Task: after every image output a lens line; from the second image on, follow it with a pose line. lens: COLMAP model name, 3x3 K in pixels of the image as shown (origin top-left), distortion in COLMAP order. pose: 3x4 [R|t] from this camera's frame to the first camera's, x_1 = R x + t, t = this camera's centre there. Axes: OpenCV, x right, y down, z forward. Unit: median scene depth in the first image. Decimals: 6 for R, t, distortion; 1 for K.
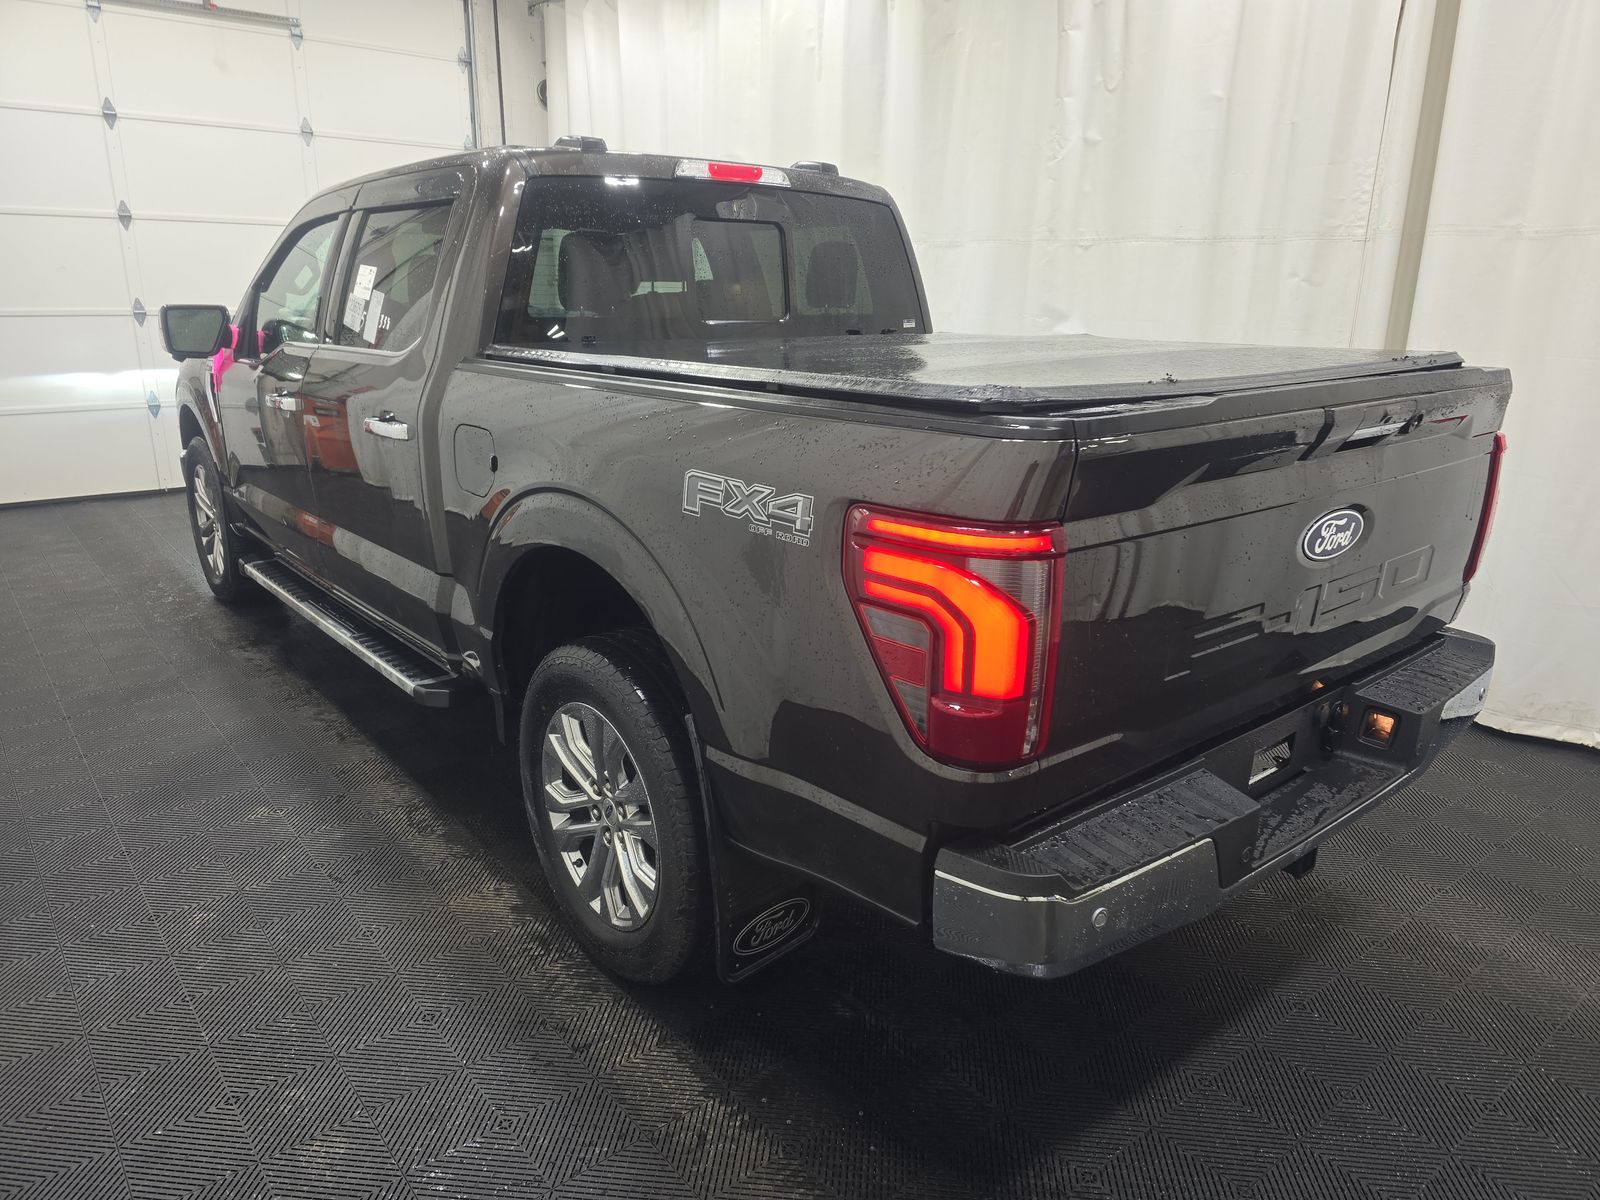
lens RADIAL K [[1084.0, 0, 806.1], [0, 1084.0, 605.4], [0, 0, 1]] dist [0.038386, -0.038817]
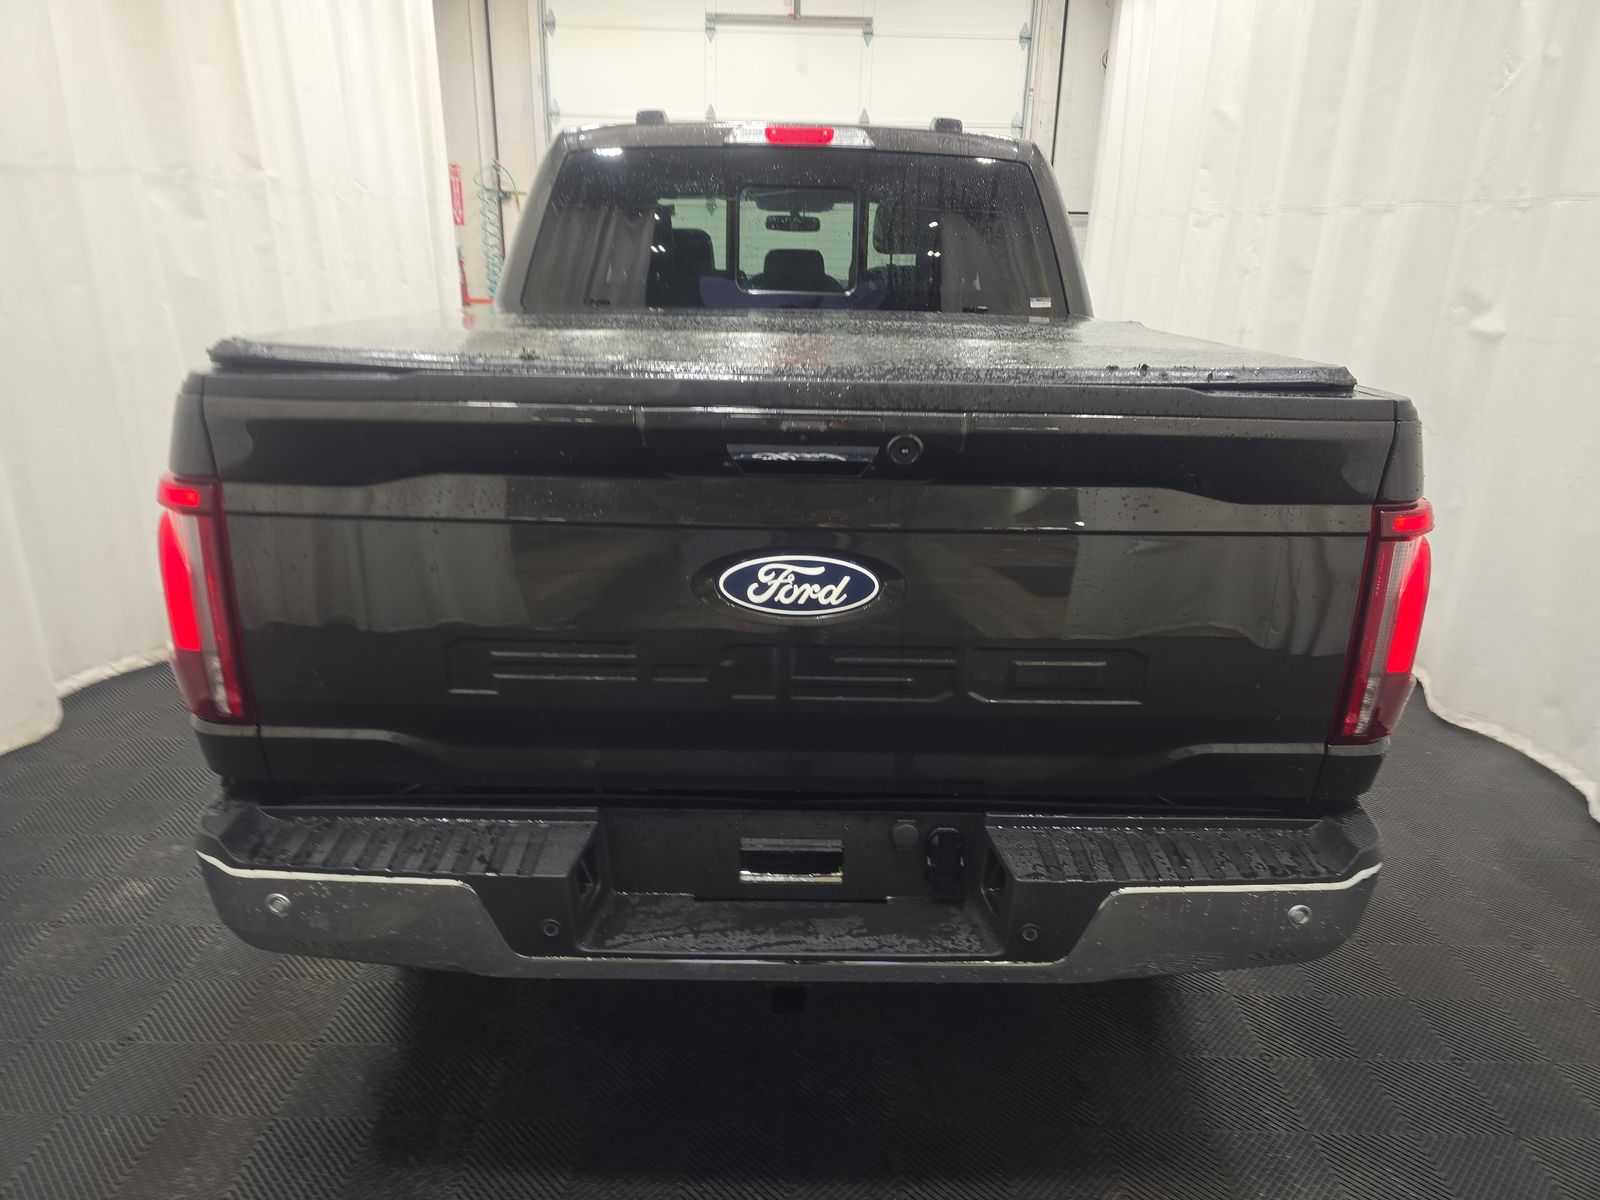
lens RADIAL K [[1084.0, 0, 793.7], [0, 1084.0, 598.5], [0, 0, 1]] dist [0.038386, -0.038817]
pose [[0.763798, 0.201091, -0.613331, 0.544695], [-0.194926, 0.977726, 0.077816, -0.065615], [0.615318, 0.060119, 0.785983, 0.240550]]
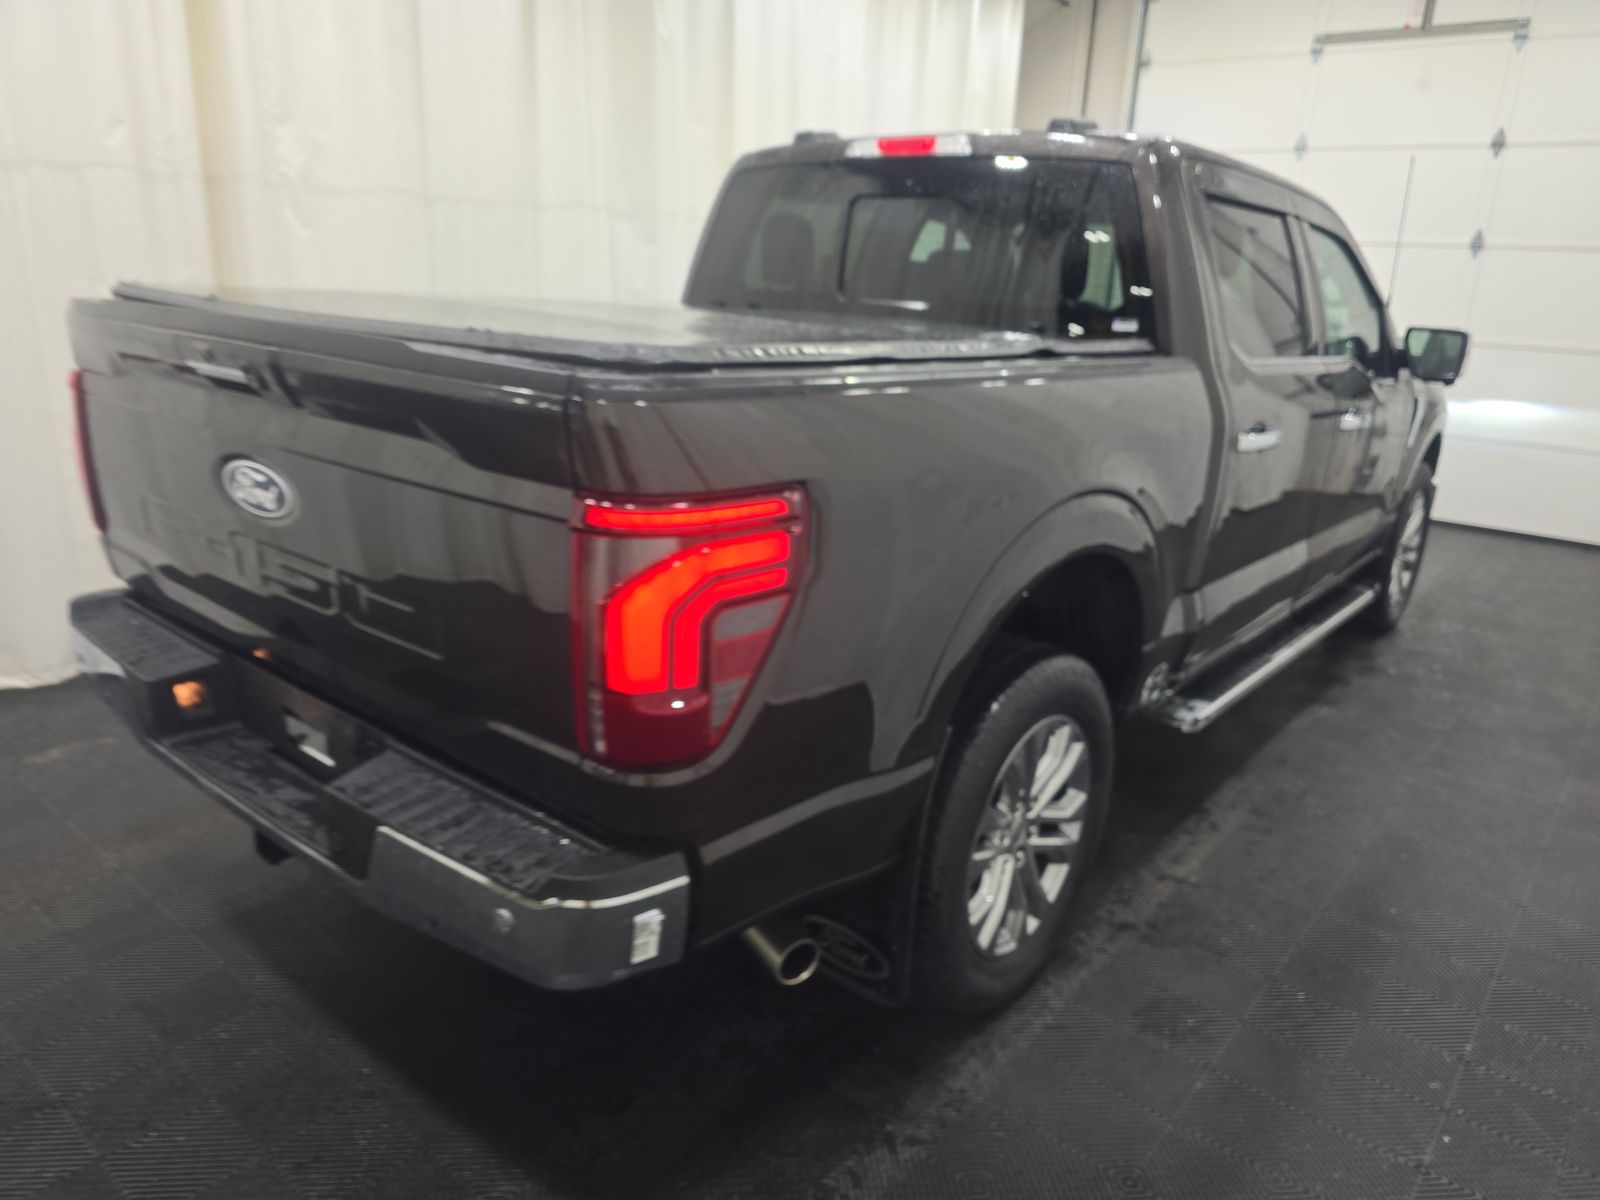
lens RADIAL K [[1084.0, 0, 790.6], [0, 1084.0, 600.6], [0, 0, 1]] dist [0.038386, -0.038817]
pose [[0.180615, 0.280317, -0.942762, 0.834132], [-0.324542, 0.921826, 0.211917, -0.181694], [0.928467, 0.267691, 0.257470, 0.693678]]
